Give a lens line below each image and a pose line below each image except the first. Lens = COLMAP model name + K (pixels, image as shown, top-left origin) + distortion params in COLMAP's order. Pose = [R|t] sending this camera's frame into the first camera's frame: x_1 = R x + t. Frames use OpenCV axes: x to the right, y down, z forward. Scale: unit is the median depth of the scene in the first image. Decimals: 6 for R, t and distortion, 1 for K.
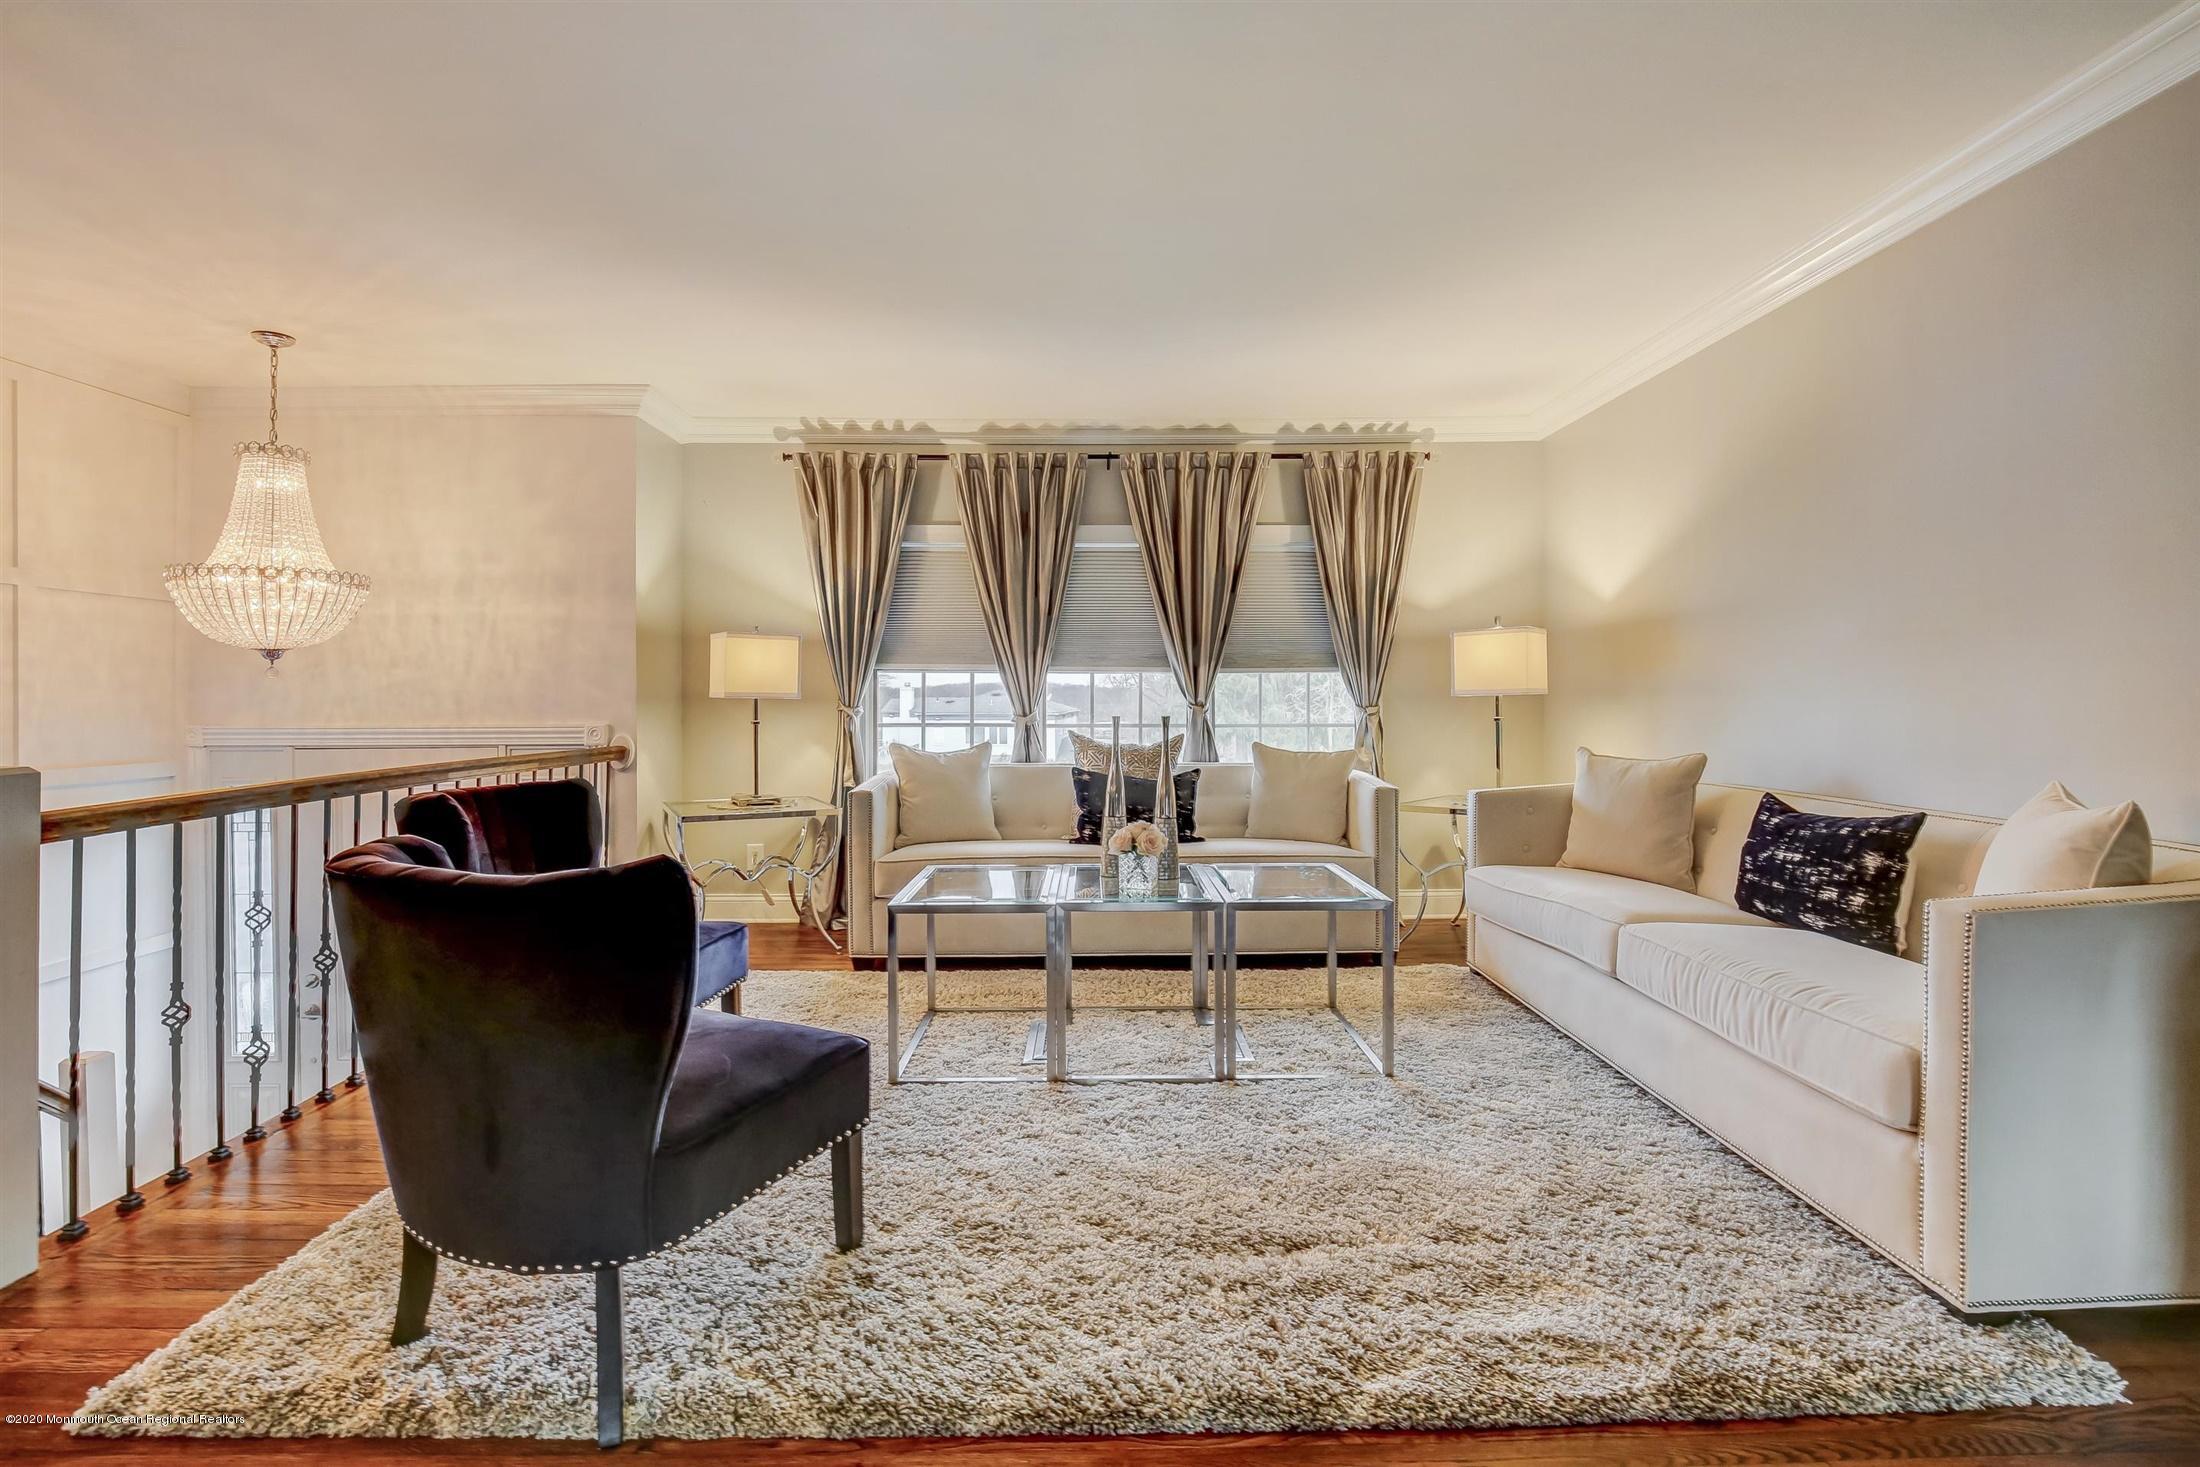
lens RADIAL K [[1094.0, 0, 1099.0], [0, 1094.0, 702.6], [0, 0, 1]] dist [-0.005102, -0.000194]
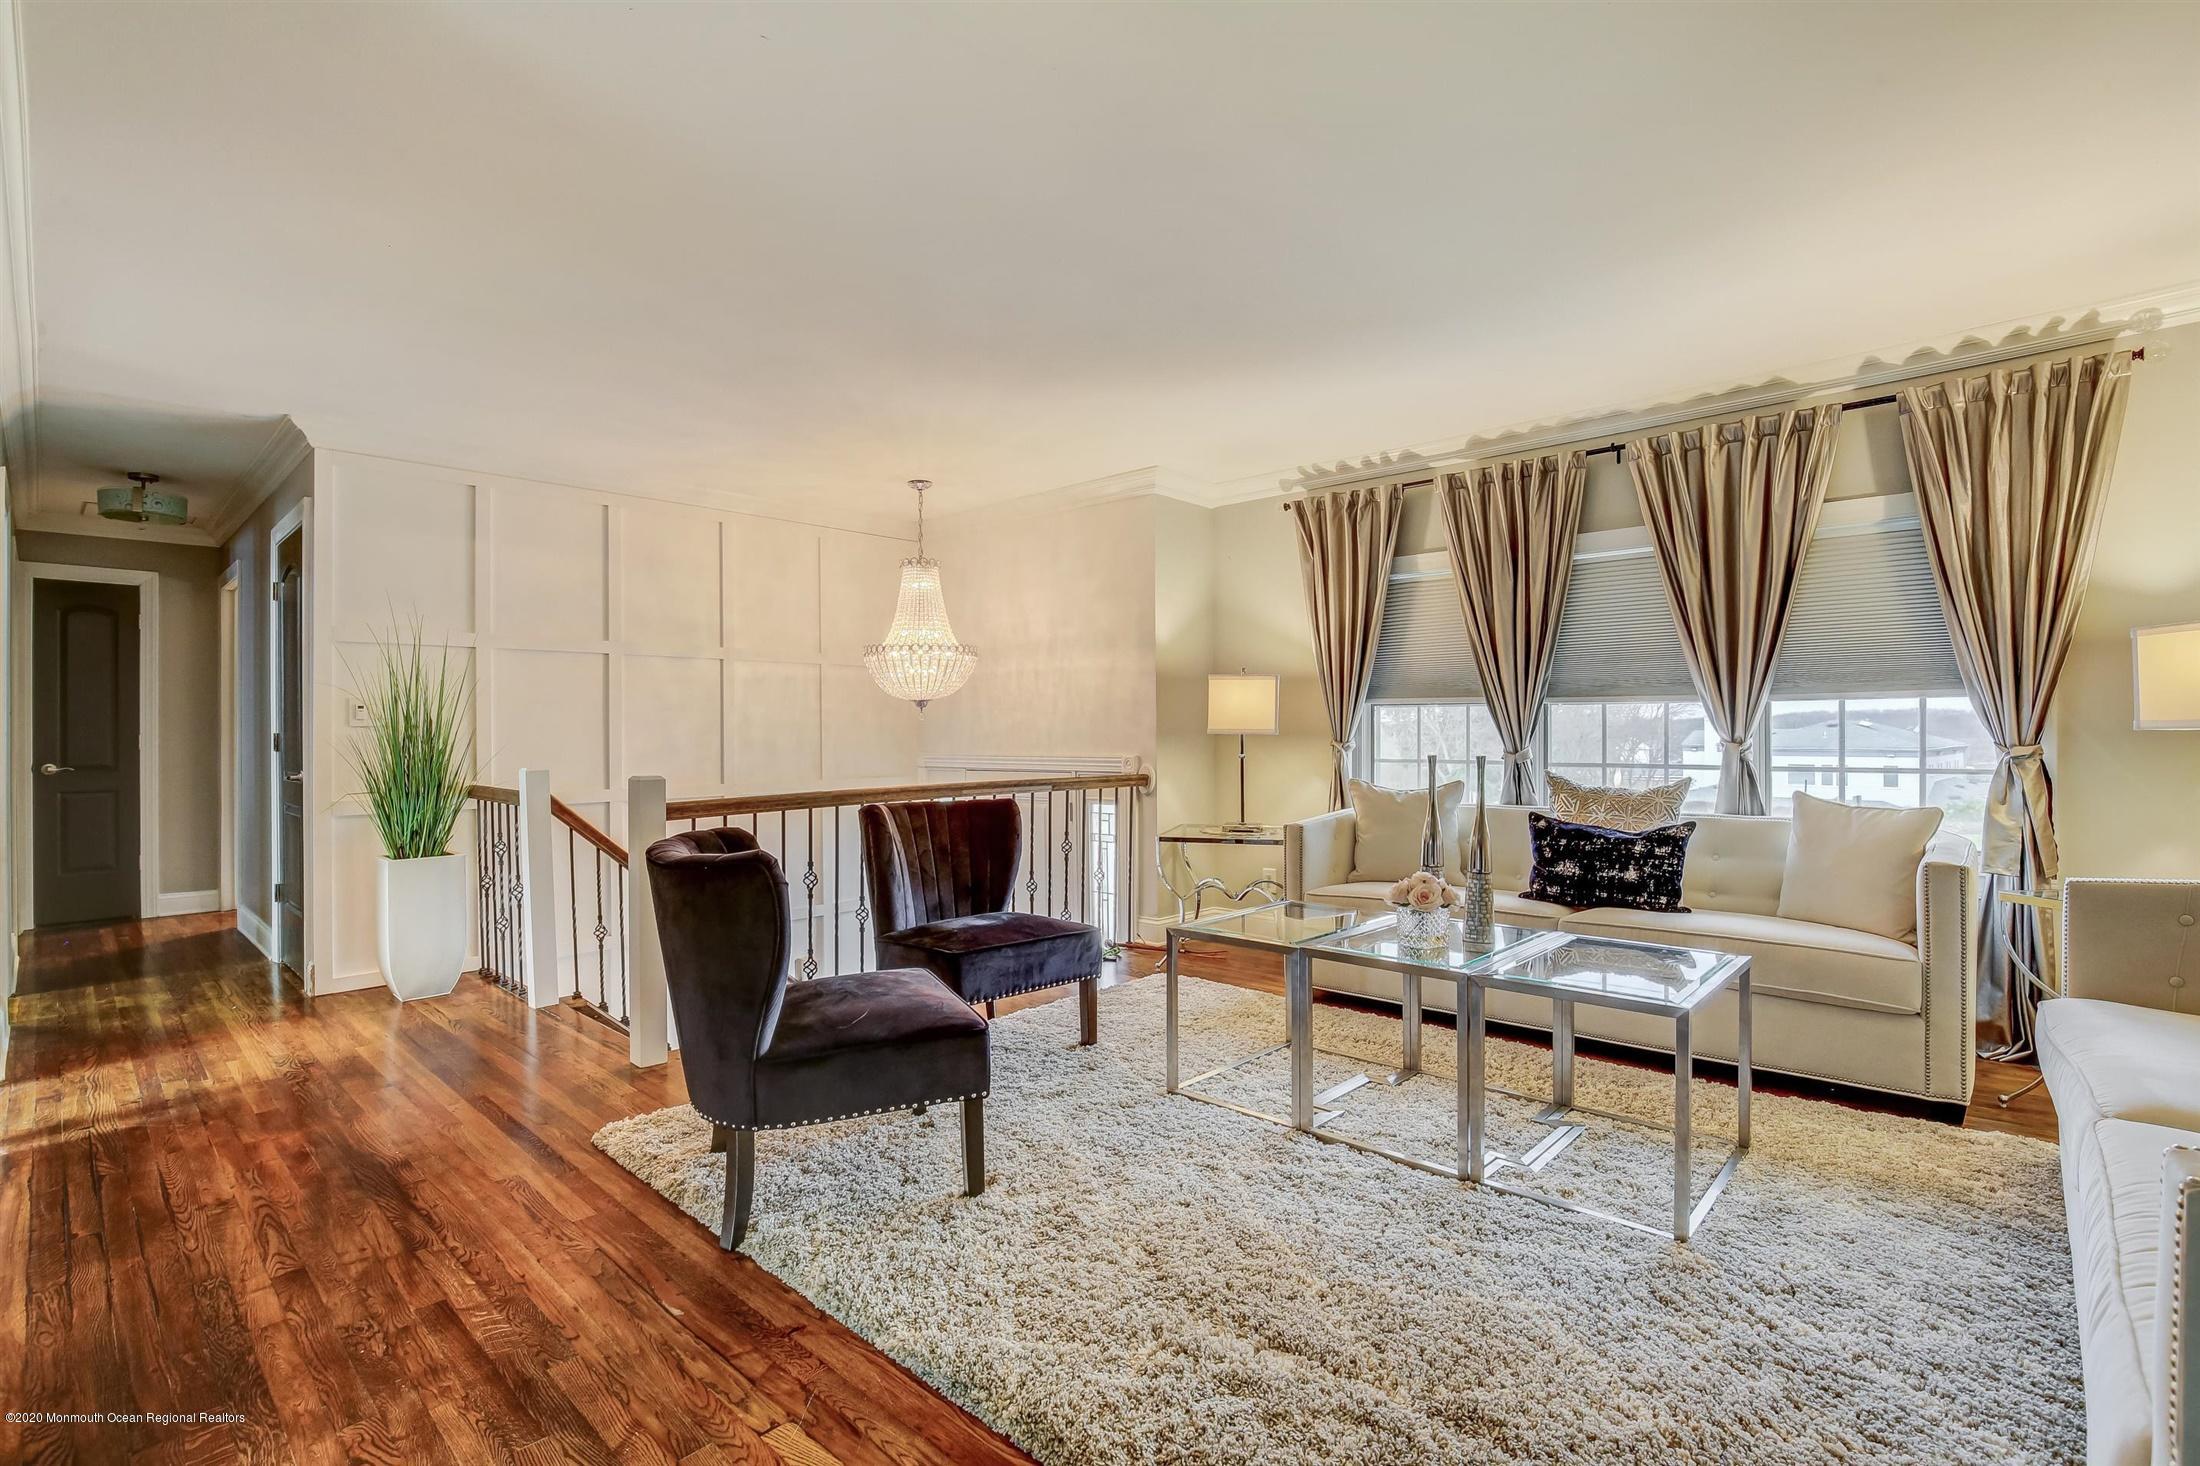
lens RADIAL K [[1098.7, 0, 1100.0], [0, 1098.7, 733.0], [0, 0, 1]] dist [-0.013354, 0.007001]
pose [[0.696680, -0.000388, -0.717382, 0.353022], [-0.000236, 1.000000, -0.000771, -0.003751], [0.717382, 0.000707, 0.696679, 0.126679]]
